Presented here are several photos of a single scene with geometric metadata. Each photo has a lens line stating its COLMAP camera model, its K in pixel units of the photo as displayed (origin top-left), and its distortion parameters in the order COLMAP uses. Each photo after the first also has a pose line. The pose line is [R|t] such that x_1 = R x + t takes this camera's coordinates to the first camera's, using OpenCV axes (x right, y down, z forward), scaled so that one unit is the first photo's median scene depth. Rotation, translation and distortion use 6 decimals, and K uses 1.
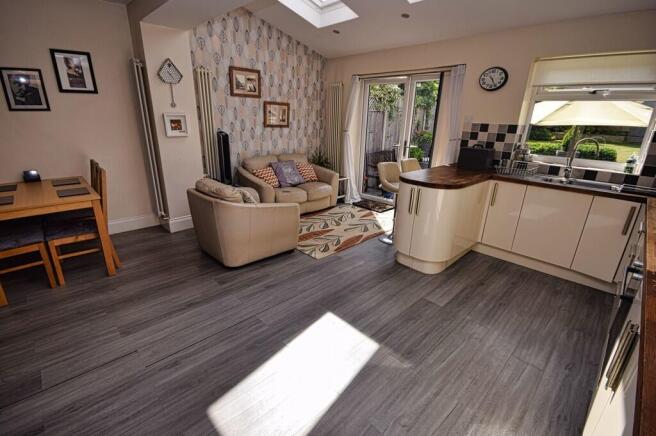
lens RADIAL K [[301.9, 0, 328.0], [0, 301.9, 218.0], [0, 0, 1]] dist [0.001470, -0.000083]
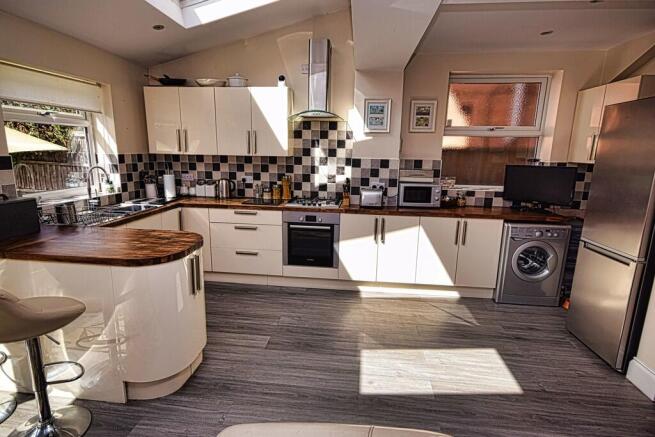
lens RADIAL K [[360.3, 0, 327.5], [0, 360.3, 218.5], [0, 0, 1]] dist [-0.003260, -0.000637]
pose [[-0.641519, -0.186245, 0.744155, -0.574678], [0.218926, 0.885284, 0.410297, -0.517341], [-0.735204, 0.426128, -0.527152, 1.395978]]
